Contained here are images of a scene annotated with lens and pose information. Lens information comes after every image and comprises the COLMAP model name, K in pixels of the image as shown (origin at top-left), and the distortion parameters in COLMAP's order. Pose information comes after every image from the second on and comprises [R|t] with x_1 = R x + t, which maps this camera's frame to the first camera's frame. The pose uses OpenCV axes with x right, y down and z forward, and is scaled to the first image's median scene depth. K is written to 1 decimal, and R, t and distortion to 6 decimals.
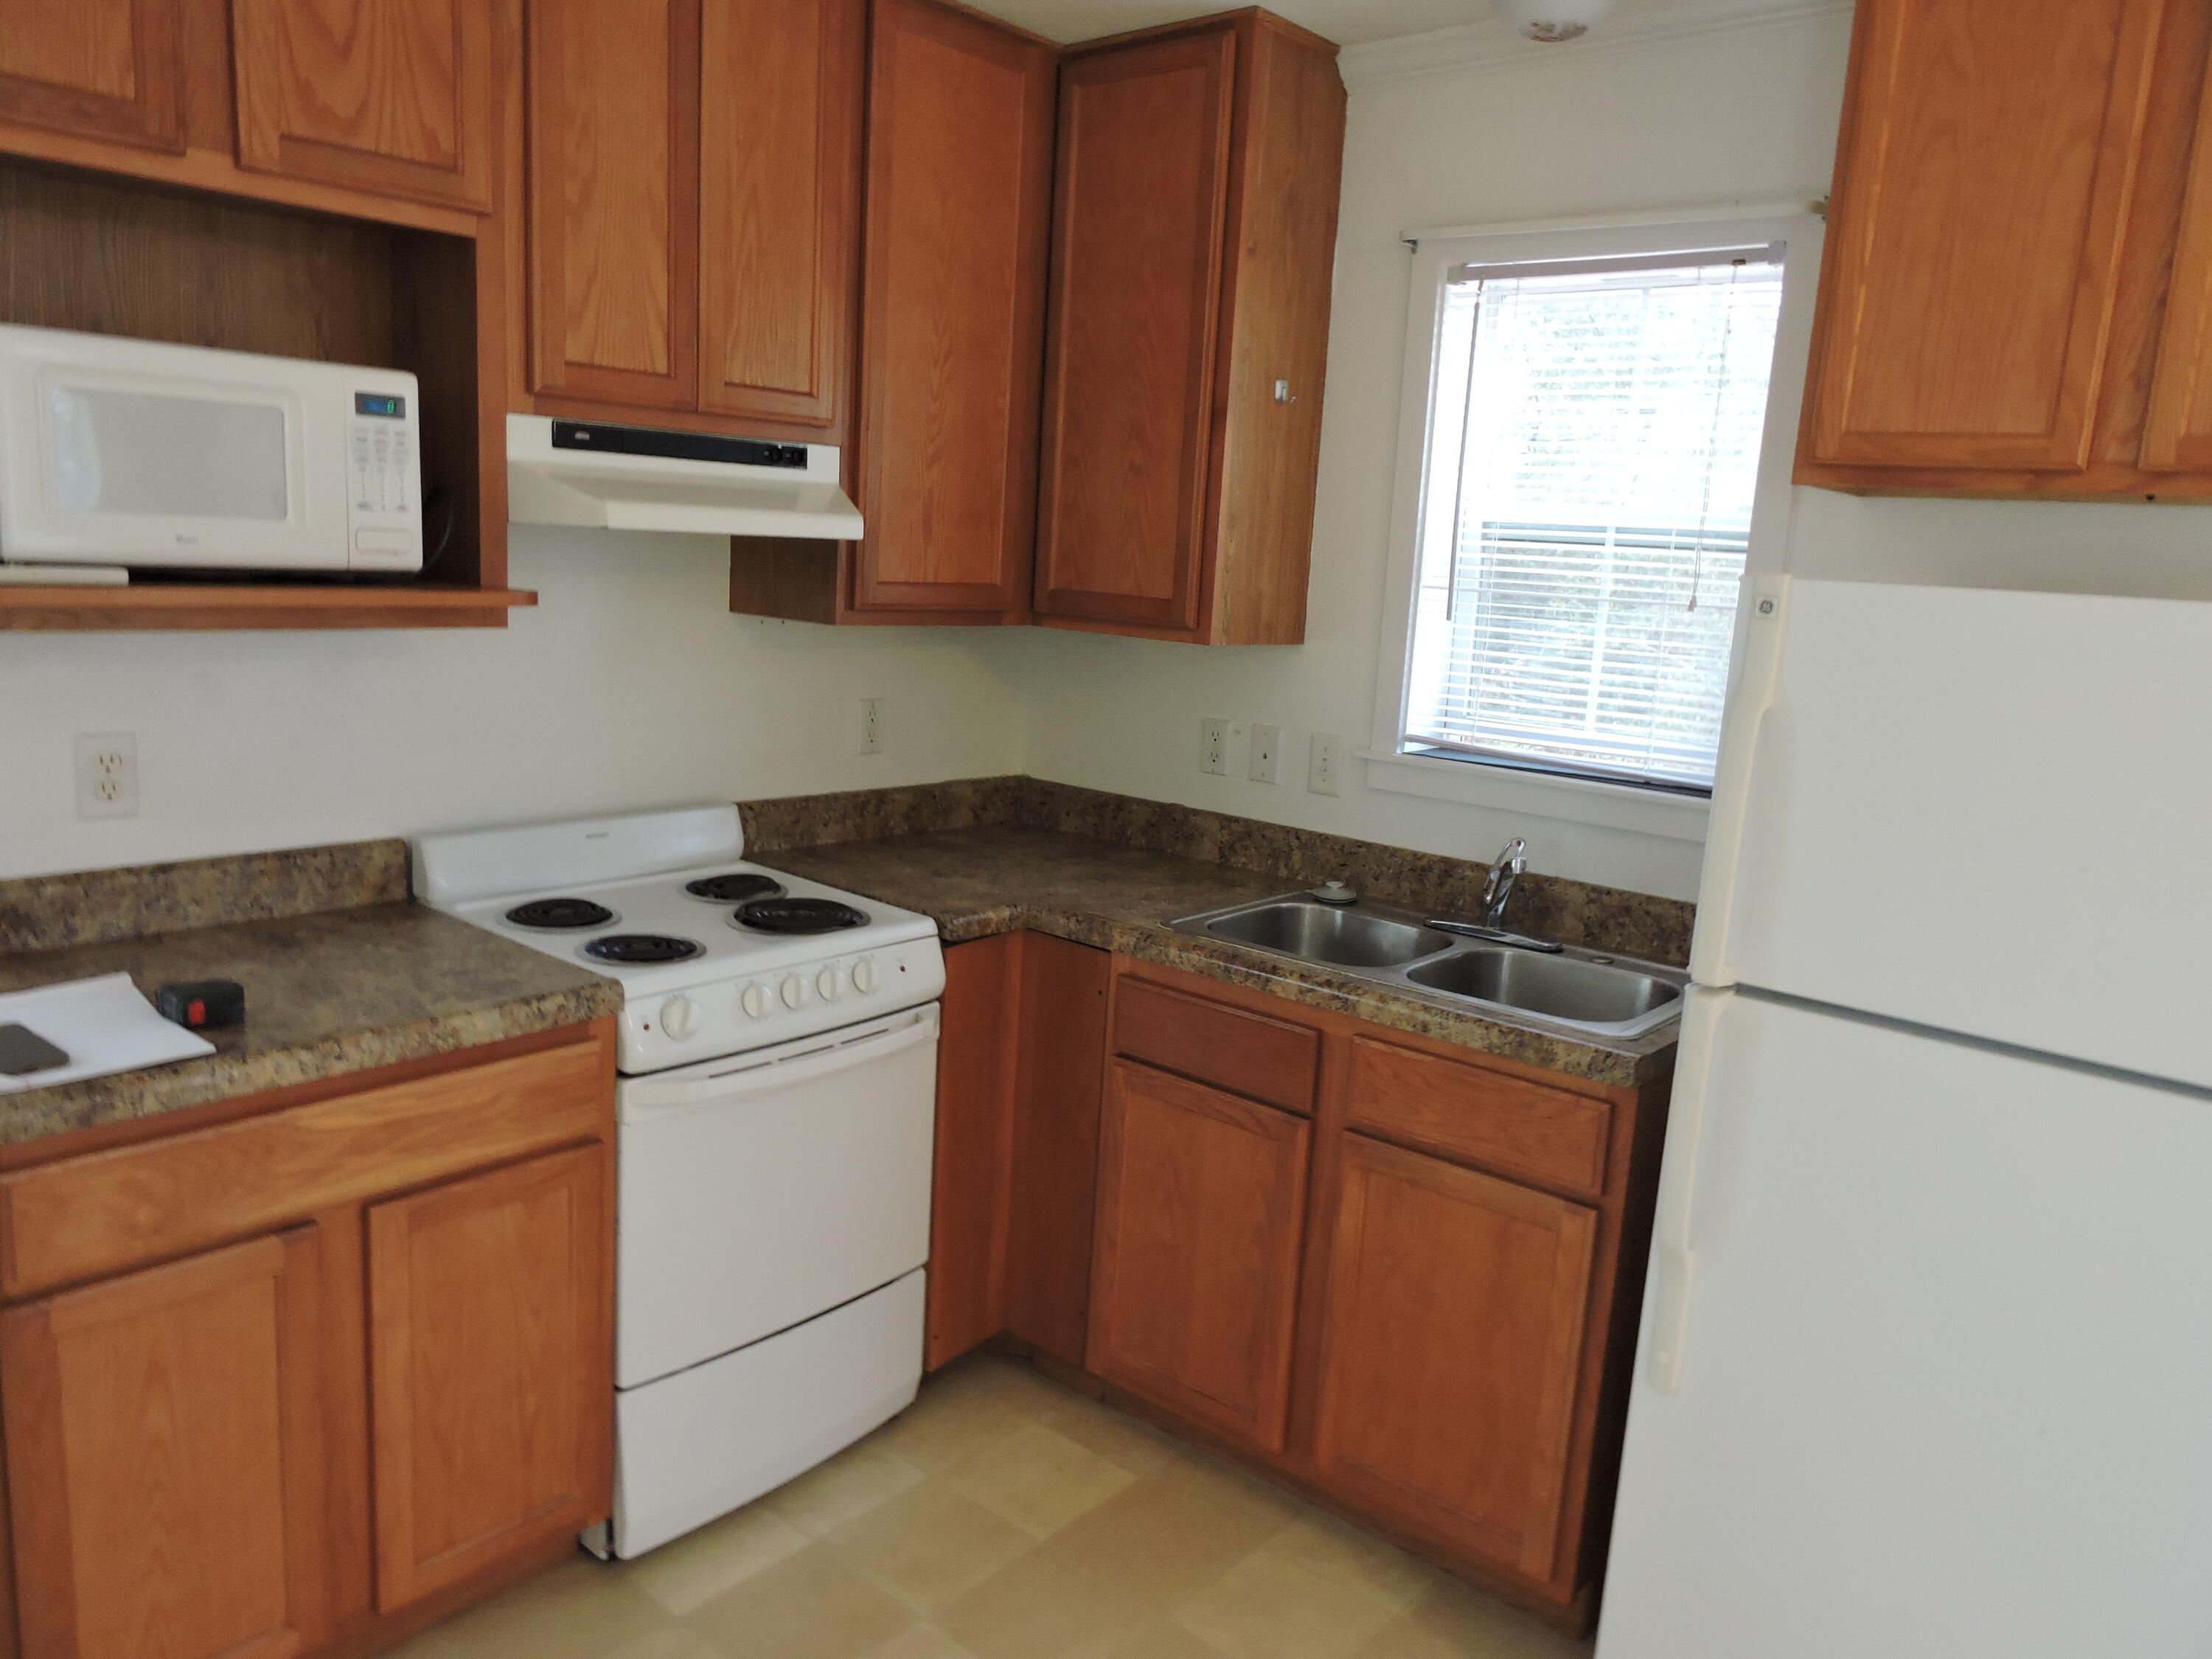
lens RADIAL K [[1584.4, 0, 1105.1], [0, 1584.4, 832.7], [0, 0, 1]] dist [-0.002205, -0.000741]
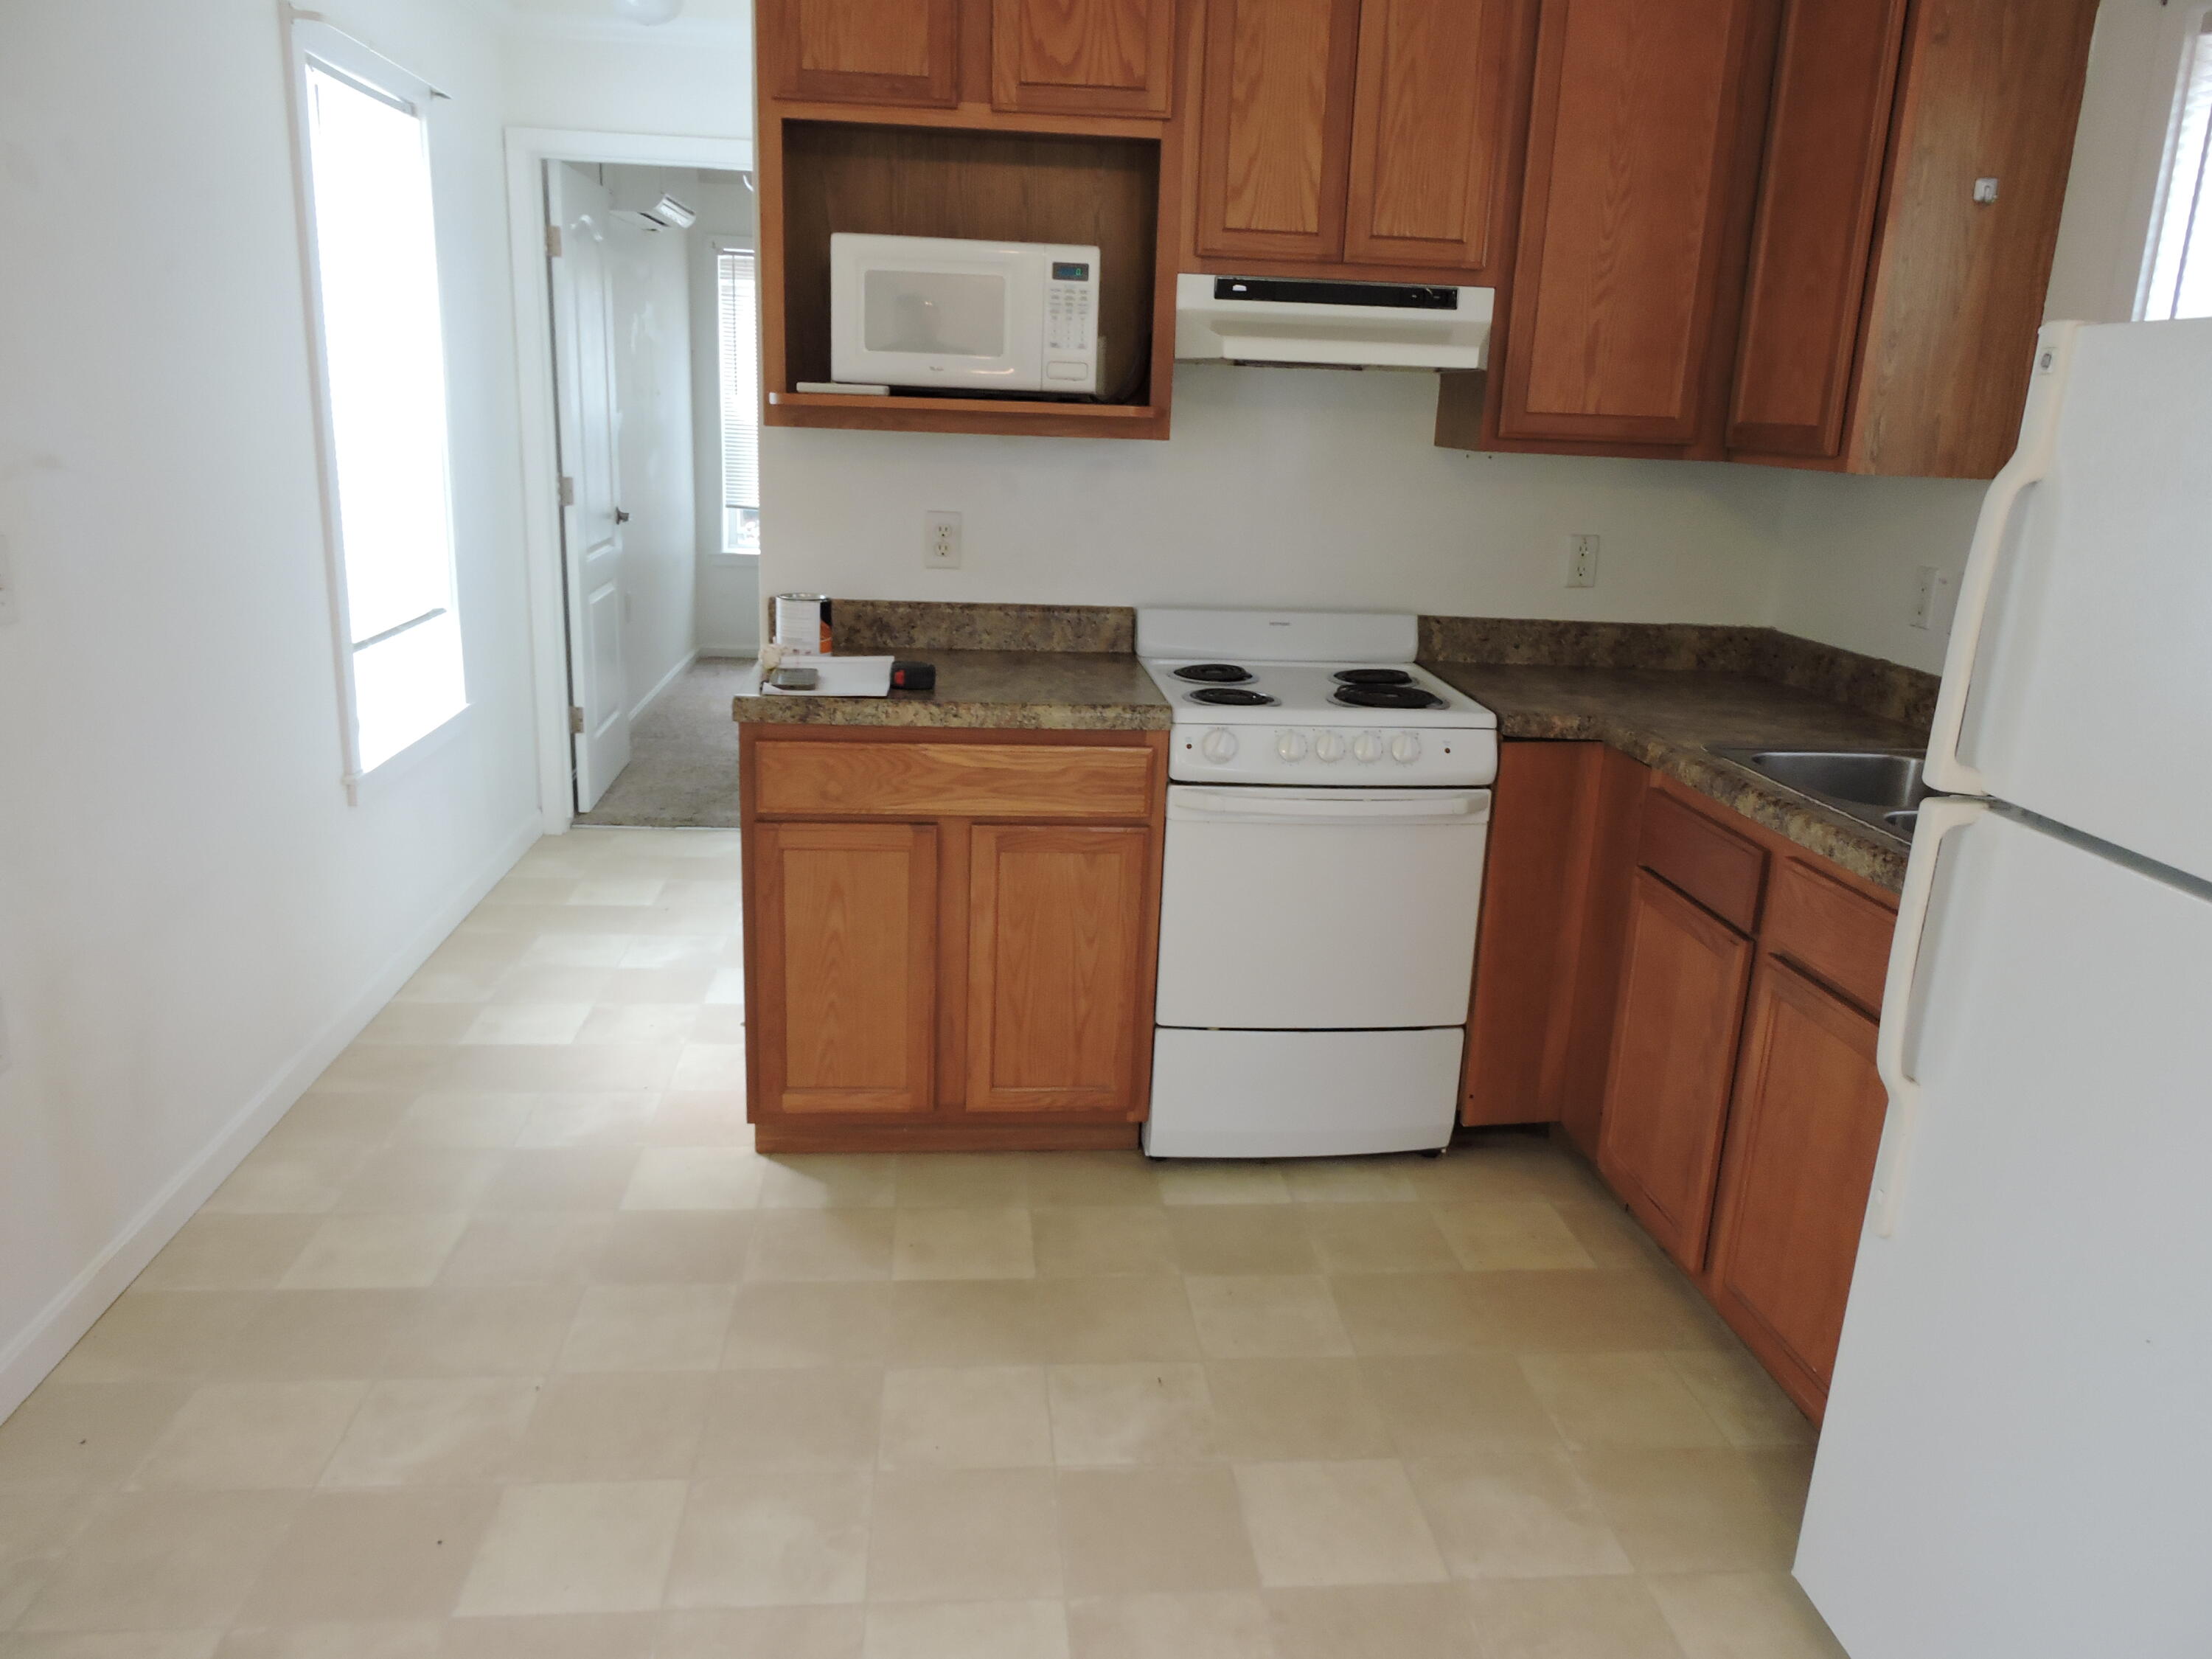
lens RADIAL K [[1584.4, 0, 1105.0], [0, 1584.4, 828.3], [0, 0, 1]] dist [-0.002205, -0.000741]
pose [[0.719351, 0.152899, -0.677611, 0.509572], [-0.125053, 0.988042, 0.090189, 0.074955], [0.683298, 0.019860, 0.729870, 0.008455]]
